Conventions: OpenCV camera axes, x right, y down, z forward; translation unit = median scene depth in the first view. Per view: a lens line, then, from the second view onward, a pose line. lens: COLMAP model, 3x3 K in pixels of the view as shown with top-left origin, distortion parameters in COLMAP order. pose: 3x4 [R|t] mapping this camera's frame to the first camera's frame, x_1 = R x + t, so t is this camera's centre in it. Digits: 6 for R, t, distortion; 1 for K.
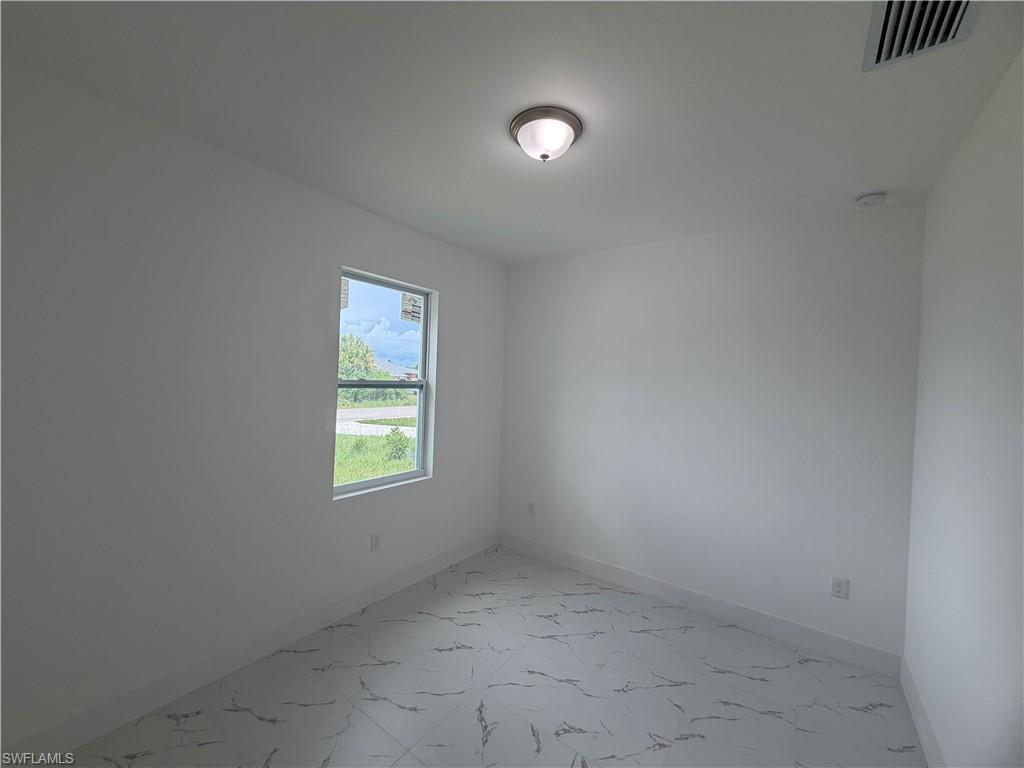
lens RADIAL K [[408.2, 0, 510.9], [0, 408.2, 384.1], [0, 0, 1]] dist [0.001211, 0.000143]
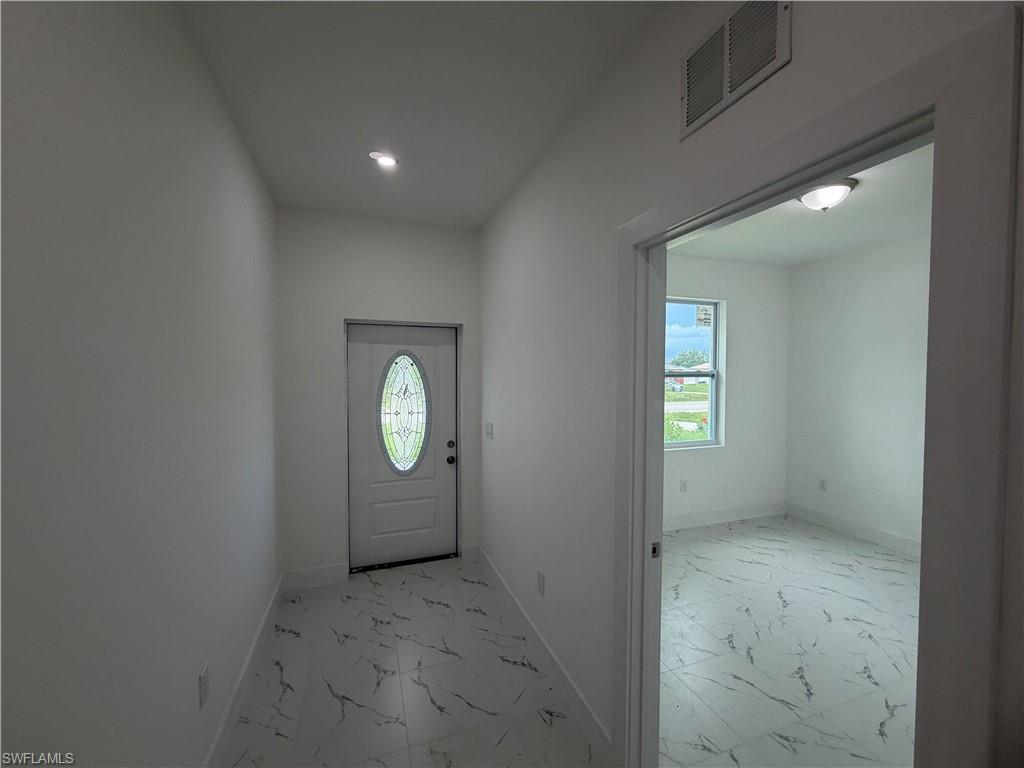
lens RADIAL K [[408.2, 0, 511.0], [0, 408.2, 382.3], [0, 0, 1]] dist [0.001211, 0.000143]
pose [[0.823607, -0.021955, -0.566736, -0.012893], [0.026953, 0.999637, 0.000445, 0.009643], [0.566520, -0.015642, 0.823899, -0.438630]]
